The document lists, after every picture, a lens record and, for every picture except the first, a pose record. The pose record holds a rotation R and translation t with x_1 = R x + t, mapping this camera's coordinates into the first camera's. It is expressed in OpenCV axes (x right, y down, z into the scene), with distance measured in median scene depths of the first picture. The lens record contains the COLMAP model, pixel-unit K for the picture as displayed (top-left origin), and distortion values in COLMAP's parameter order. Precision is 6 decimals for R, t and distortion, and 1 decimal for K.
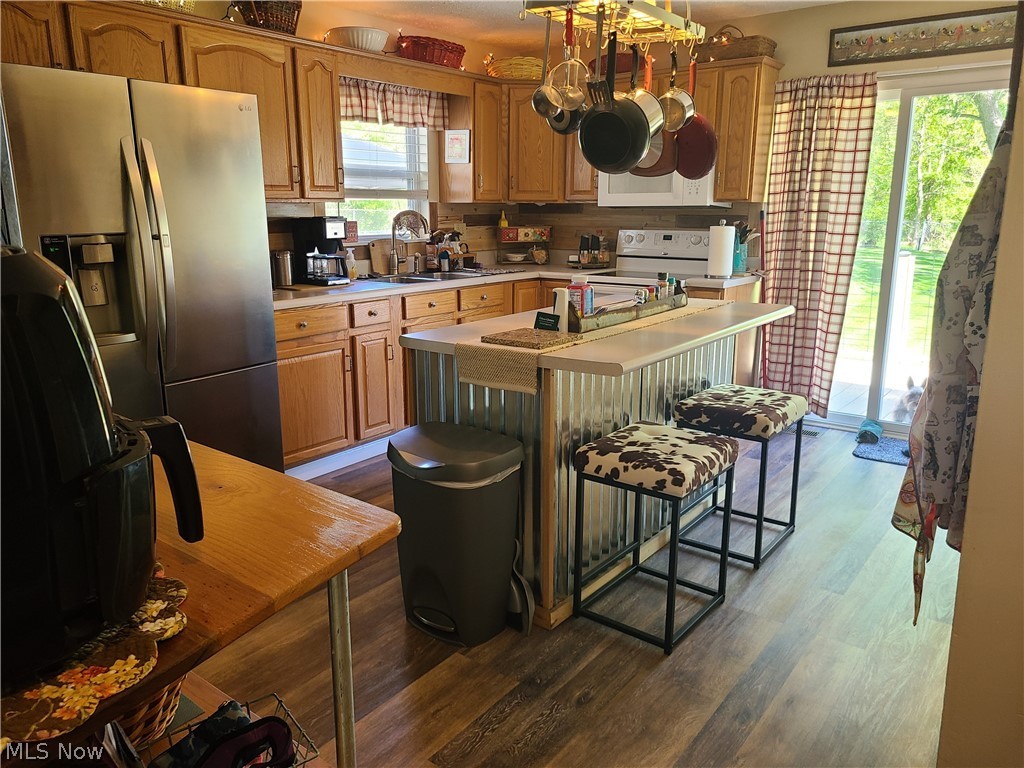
lens RADIAL K [[769.3, 0, 508.2], [0, 769.3, 385.2], [0, 0, 1]] dist [0.047485, -0.033218]
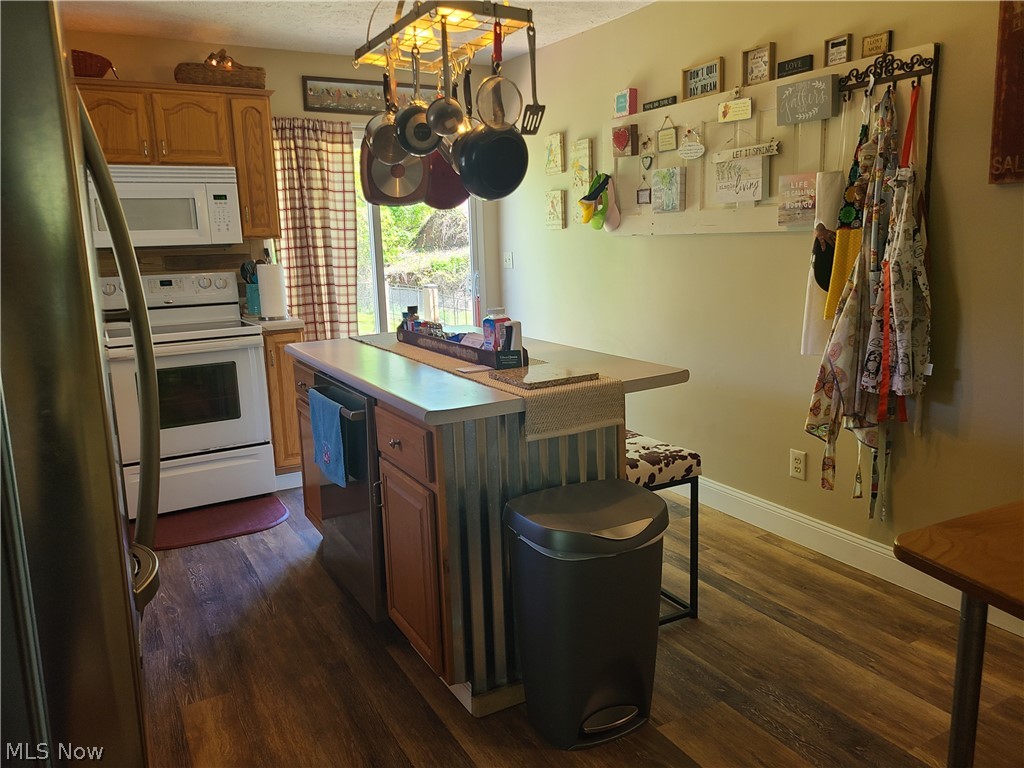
lens RADIAL K [[769.3, 0, 490.3], [0, 769.3, 374.6], [0, 0, 1]] dist [0.047485, -0.033218]
pose [[0.397438, -0.174196, 0.900943, -0.550618], [0.240623, 0.967244, 0.080868, -0.101797], [-0.885519, 0.184647, 0.426335, 0.452236]]
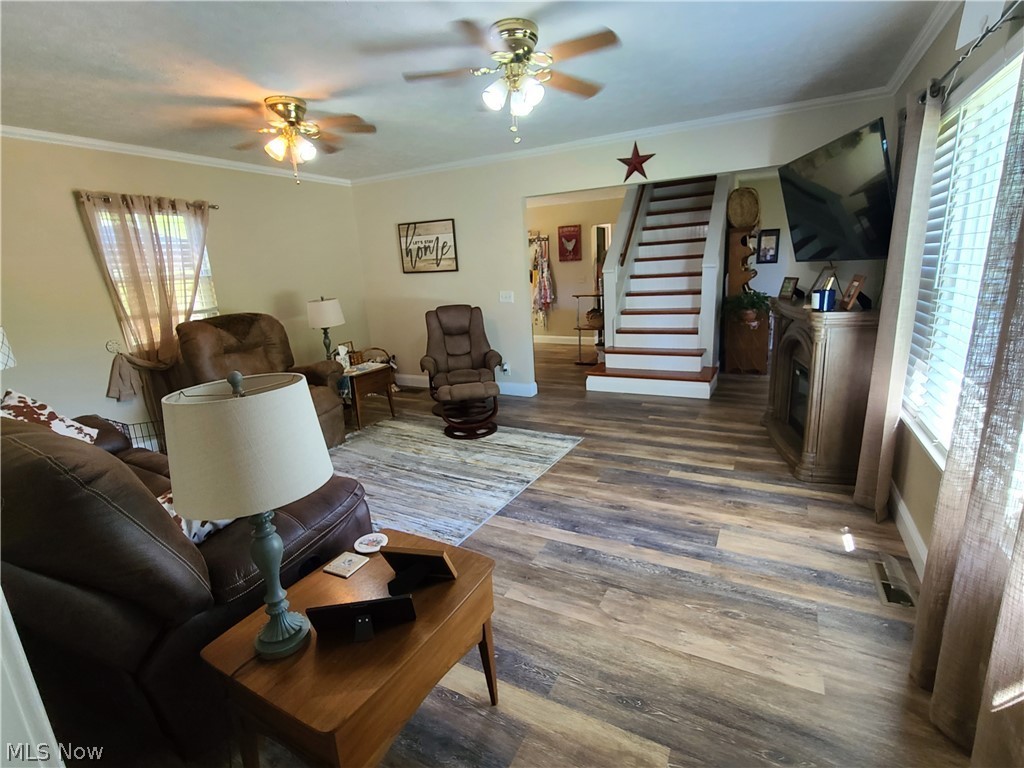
lens RADIAL K [[485.7, 0, 513.0], [0, 485.7, 383.5], [0, 0, 1]] dist [-0.005714, -0.000836]
pose [[-0.164867, -0.218279, 0.961859, -2.021278], [0.273812, 0.926743, 0.257243, -0.217692], [-0.947547, 0.305780, -0.093021, 0.916325]]
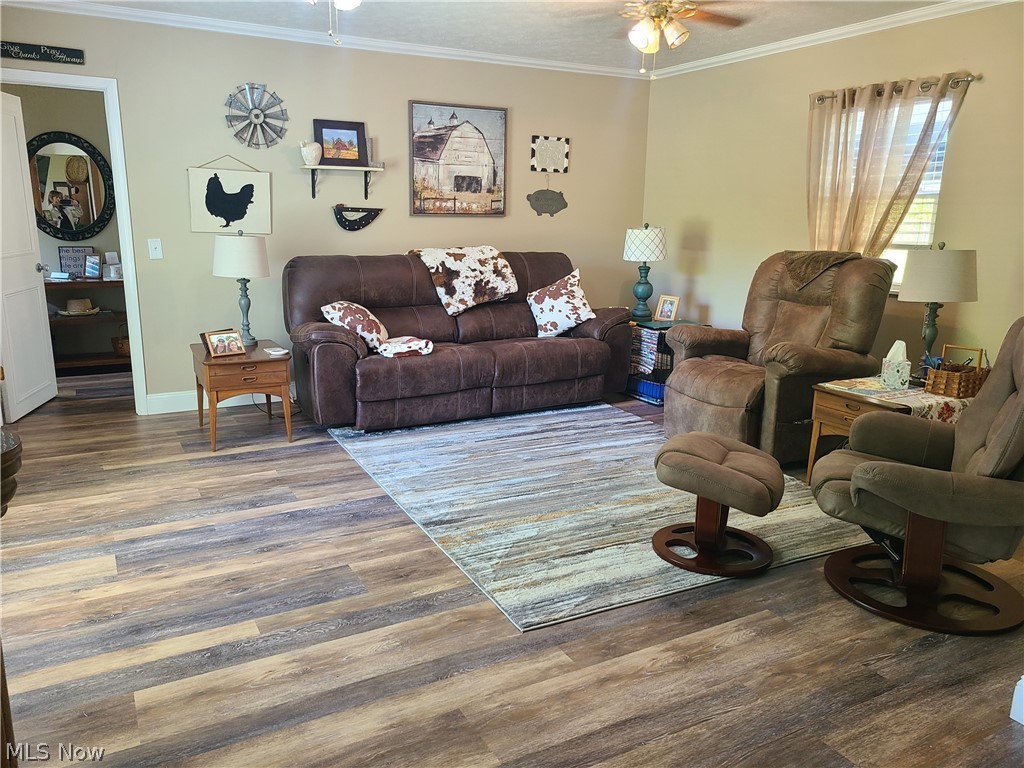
lens RADIAL K [[769.3, 0, 503.8], [0, 769.3, 386.5], [0, 0, 1]] dist [0.047485, -0.033218]
pose [[0.916442, 0.107026, -0.385589, -0.842965], [-0.107304, 0.994007, 0.020868, -0.020570], [0.385512, 0.022251, 0.922435, 0.079605]]
